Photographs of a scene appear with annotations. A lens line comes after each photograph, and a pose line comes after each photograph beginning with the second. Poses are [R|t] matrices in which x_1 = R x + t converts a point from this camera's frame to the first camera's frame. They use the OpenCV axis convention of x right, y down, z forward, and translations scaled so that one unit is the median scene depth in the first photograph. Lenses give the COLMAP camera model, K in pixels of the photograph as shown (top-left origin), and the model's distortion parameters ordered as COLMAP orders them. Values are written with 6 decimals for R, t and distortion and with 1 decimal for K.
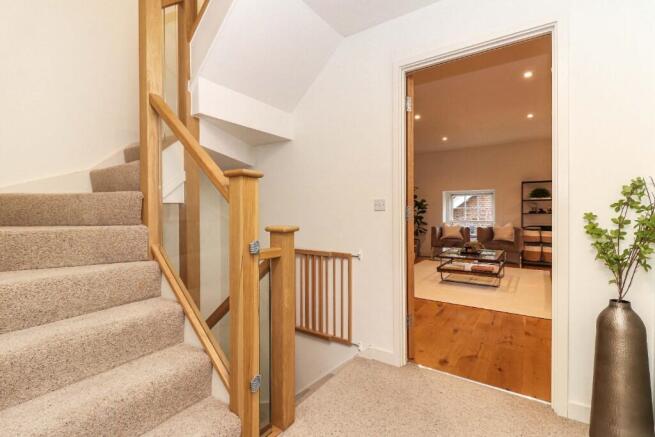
lens RADIAL K [[305.3, 0, 327.8], [0, 305.3, 217.1], [0, 0, 1]] dist [-0.003522, -0.000298]
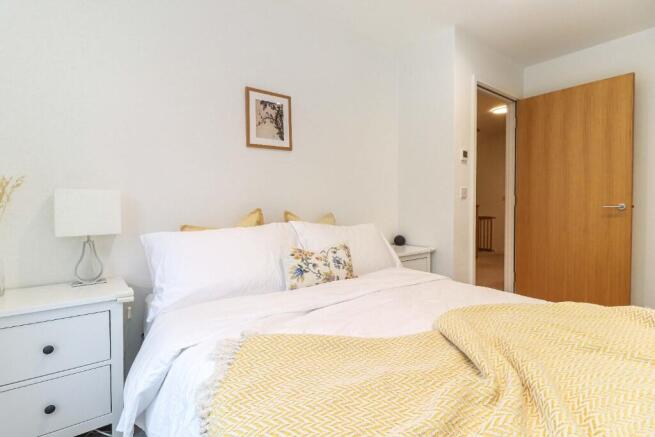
lens RADIAL K [[305.3, 0, 327.1], [0, 305.3, 215.2], [0, 0, 1]] dist [-0.003522, -0.000298]
pose [[0.943768, 0.006941, -0.330536, -0.405460], [0.000094, 0.999774, 0.021260, 0.044013], [0.330609, -0.020095, 0.943554, -2.023556]]
